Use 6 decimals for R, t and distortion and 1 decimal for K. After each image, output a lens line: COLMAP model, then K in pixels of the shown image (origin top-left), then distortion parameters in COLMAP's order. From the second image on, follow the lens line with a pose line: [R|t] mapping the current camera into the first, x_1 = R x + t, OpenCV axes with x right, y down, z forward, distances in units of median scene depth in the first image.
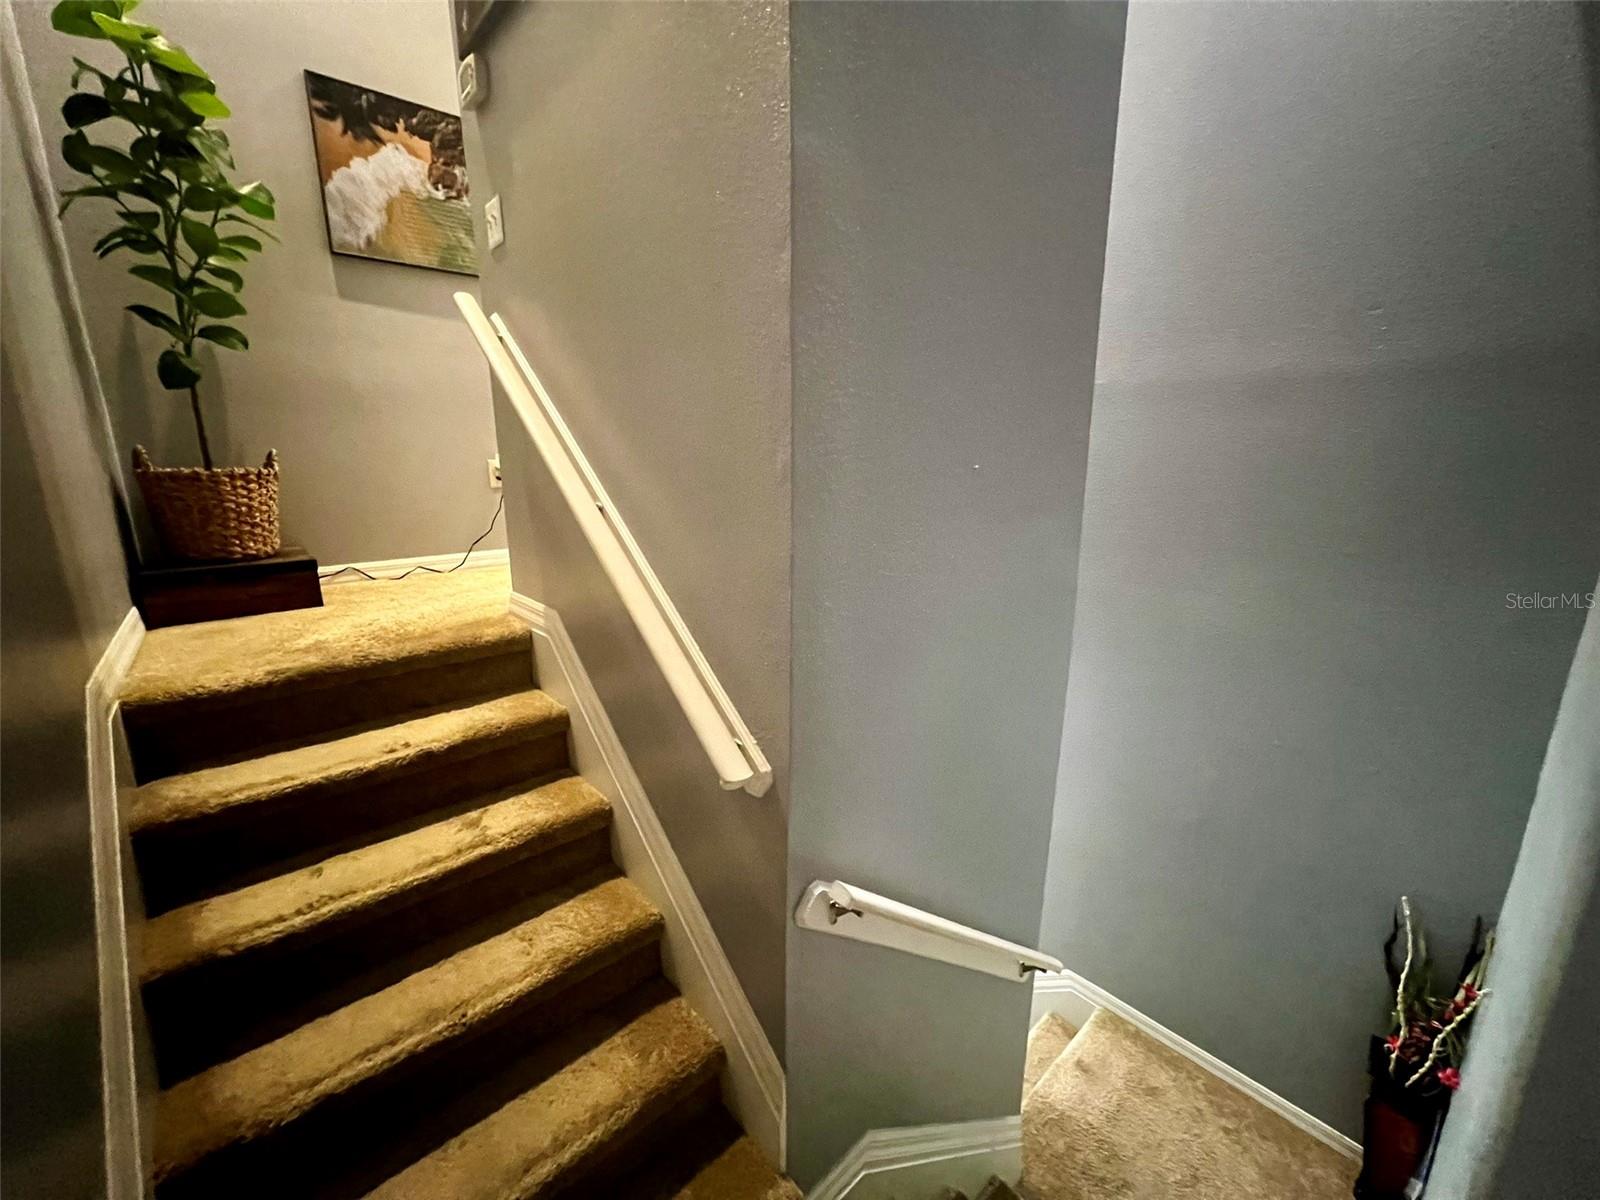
lens RADIAL K [[642.3, 0, 802.9], [0, 642.3, 600.2], [0, 0, 1]] dist [-0.003316, 0.000460]
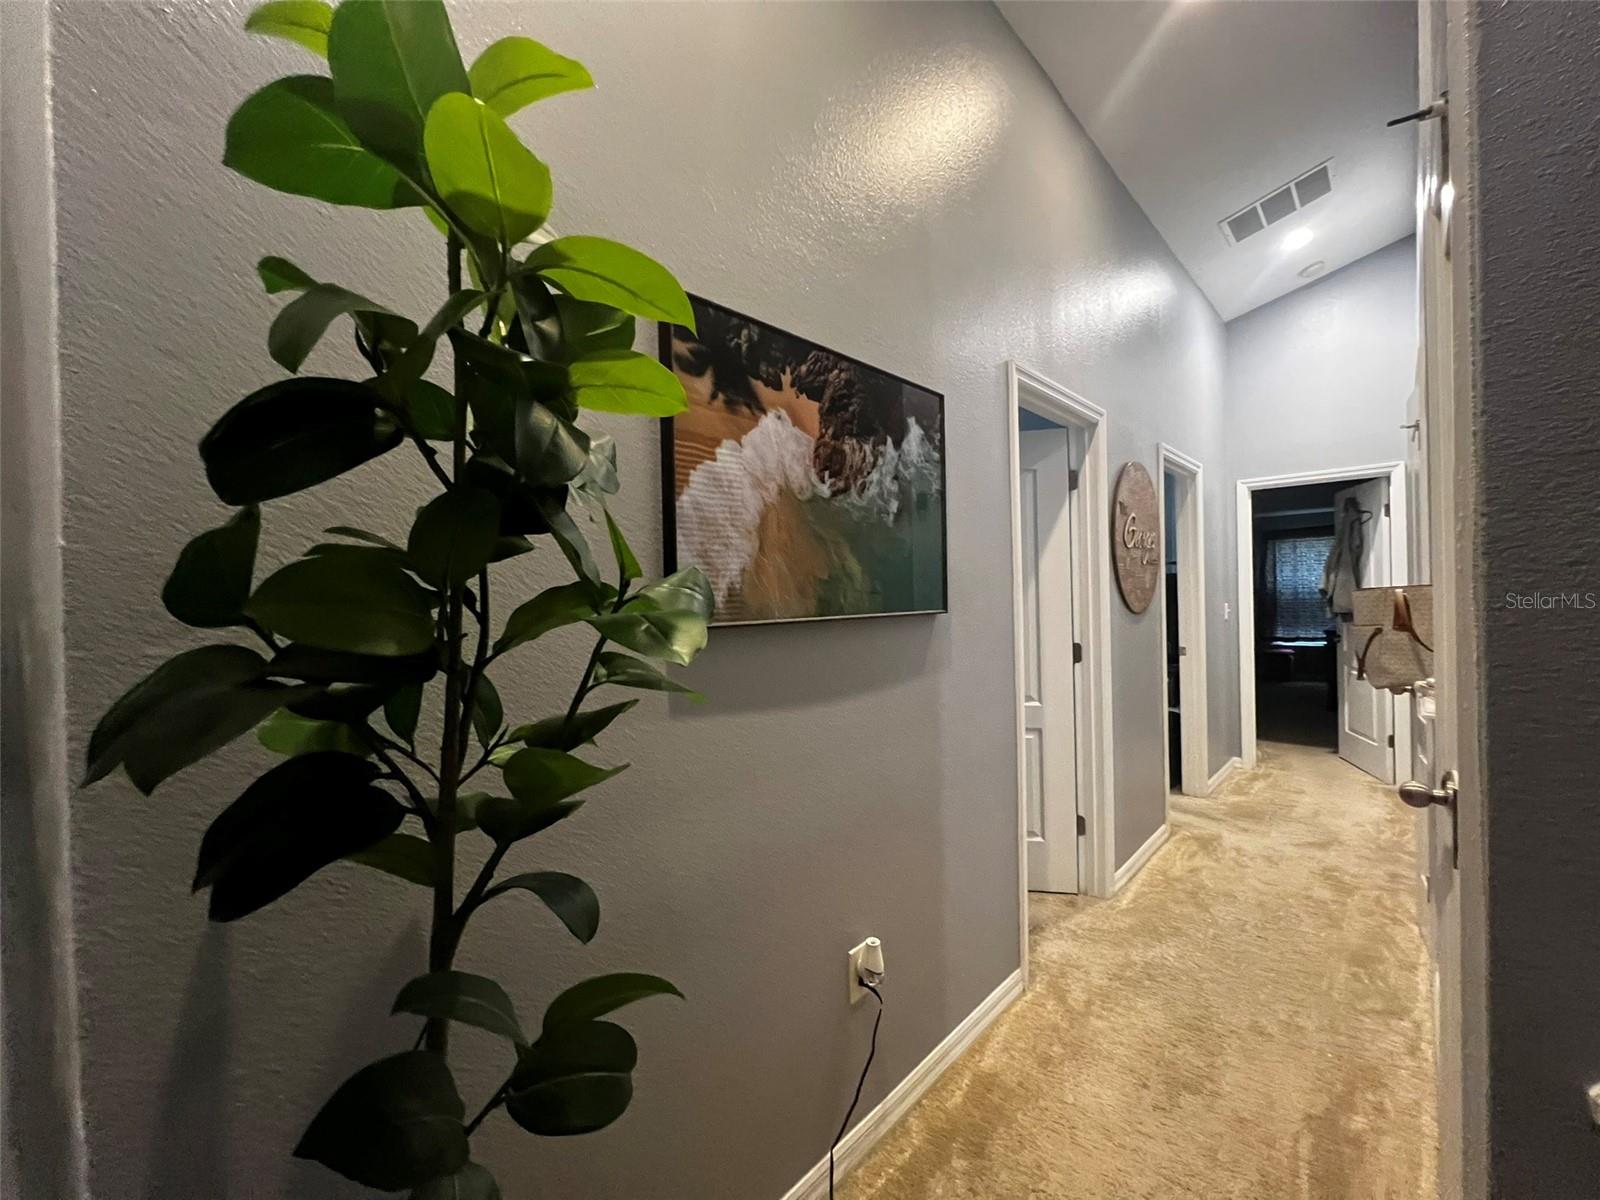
lens RADIAL K [[642.3, 0, 796.4], [0, 642.3, 597.4], [0, 0, 1]] dist [-0.003316, 0.000460]
pose [[0.998424, -0.014940, 0.054090, -0.649223], [0.026762, 0.974003, -0.224951, -0.444908], [-0.049323, 0.226044, 0.972868, 0.525031]]
